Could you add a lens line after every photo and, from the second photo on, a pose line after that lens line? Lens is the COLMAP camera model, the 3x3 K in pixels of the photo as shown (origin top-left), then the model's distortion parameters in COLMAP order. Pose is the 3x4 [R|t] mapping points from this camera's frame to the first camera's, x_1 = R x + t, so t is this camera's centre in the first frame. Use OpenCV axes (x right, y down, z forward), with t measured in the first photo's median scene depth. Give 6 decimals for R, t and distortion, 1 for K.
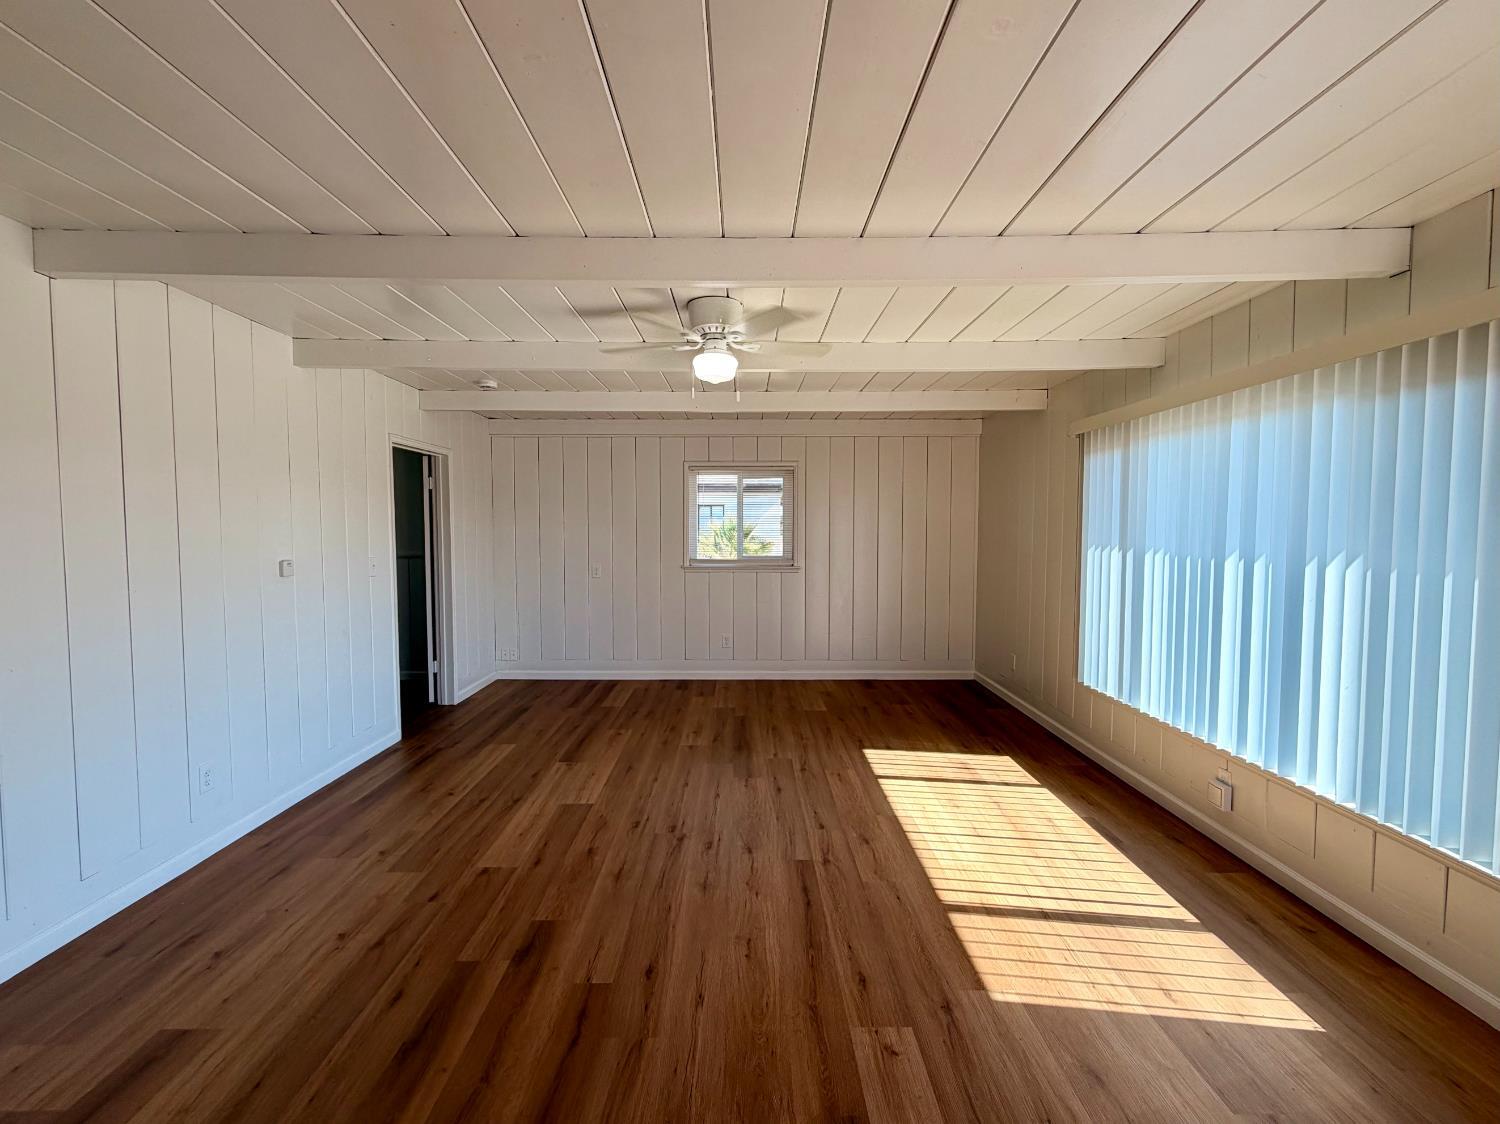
lens RADIAL K [[644.8, 0, 750.0], [0, 644.8, 562.0], [0, 0, 1]] dist [-0.000307, -0.000107]
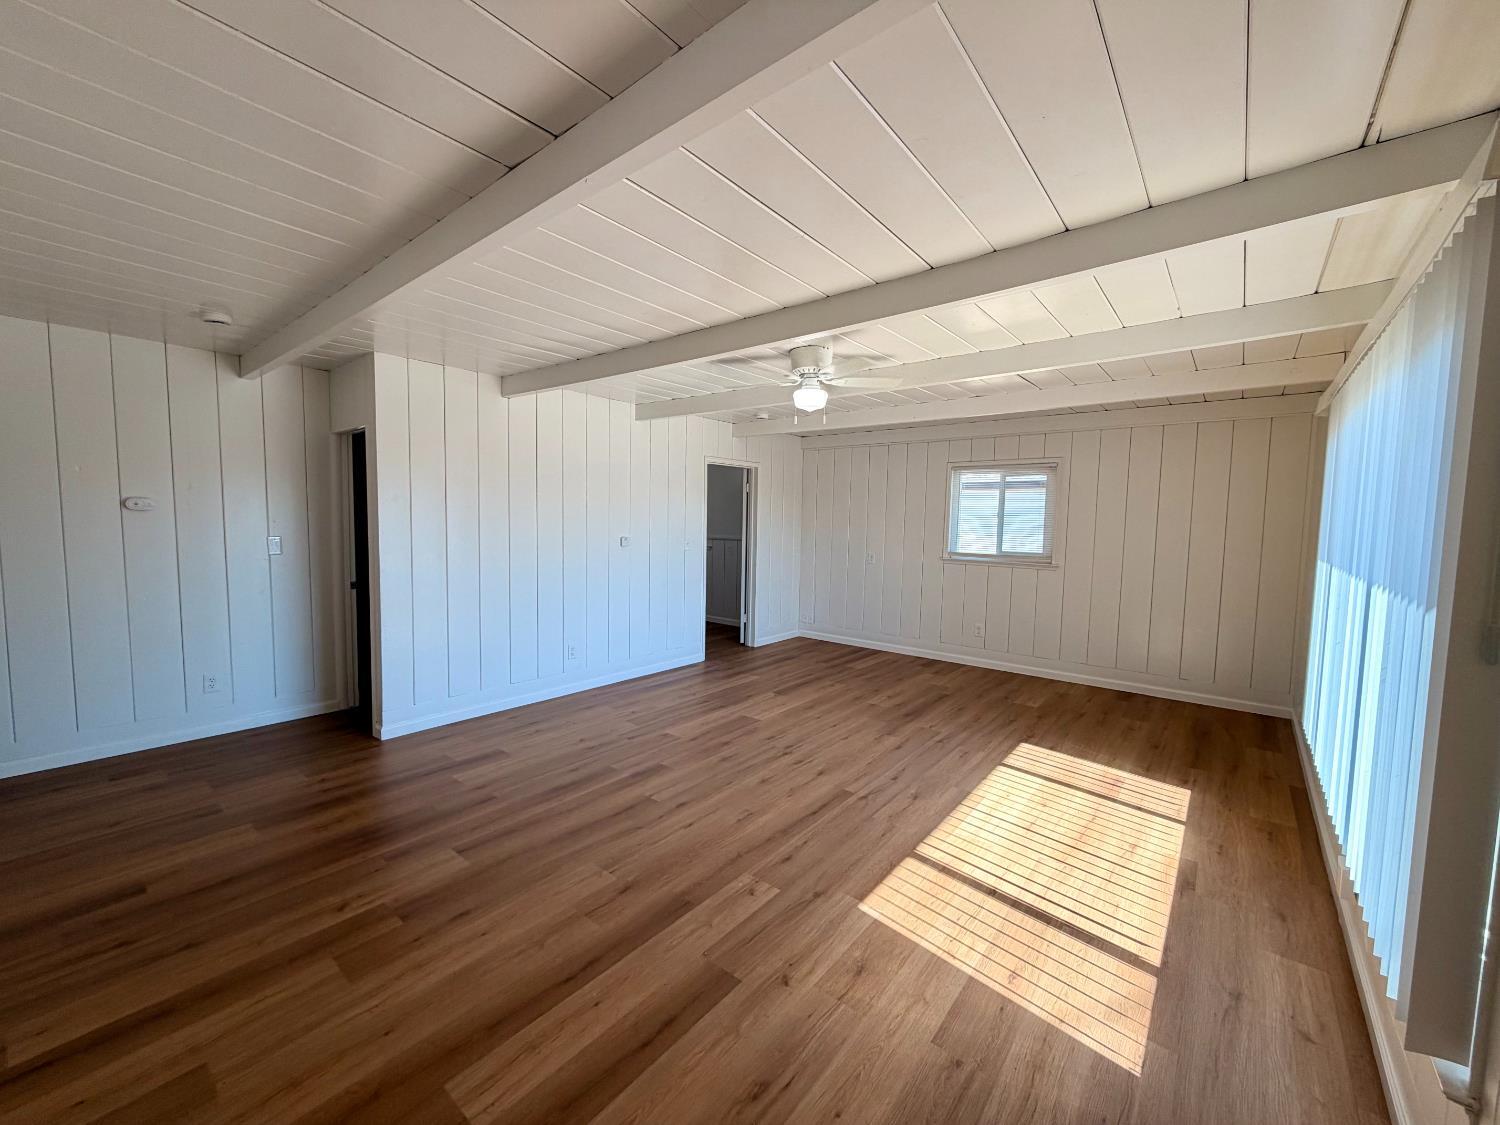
lens RADIAL K [[599.7, 0, 744.9], [0, 599.7, 562.9], [0, 0, 1]] dist [0.000511, 0.000091]
pose [[0.766717, 0.060163, -0.639160, 0.551568], [-0.051079, 0.998160, 0.032682, -0.001972], [0.639950, 0.007590, 0.768379, -0.013737]]
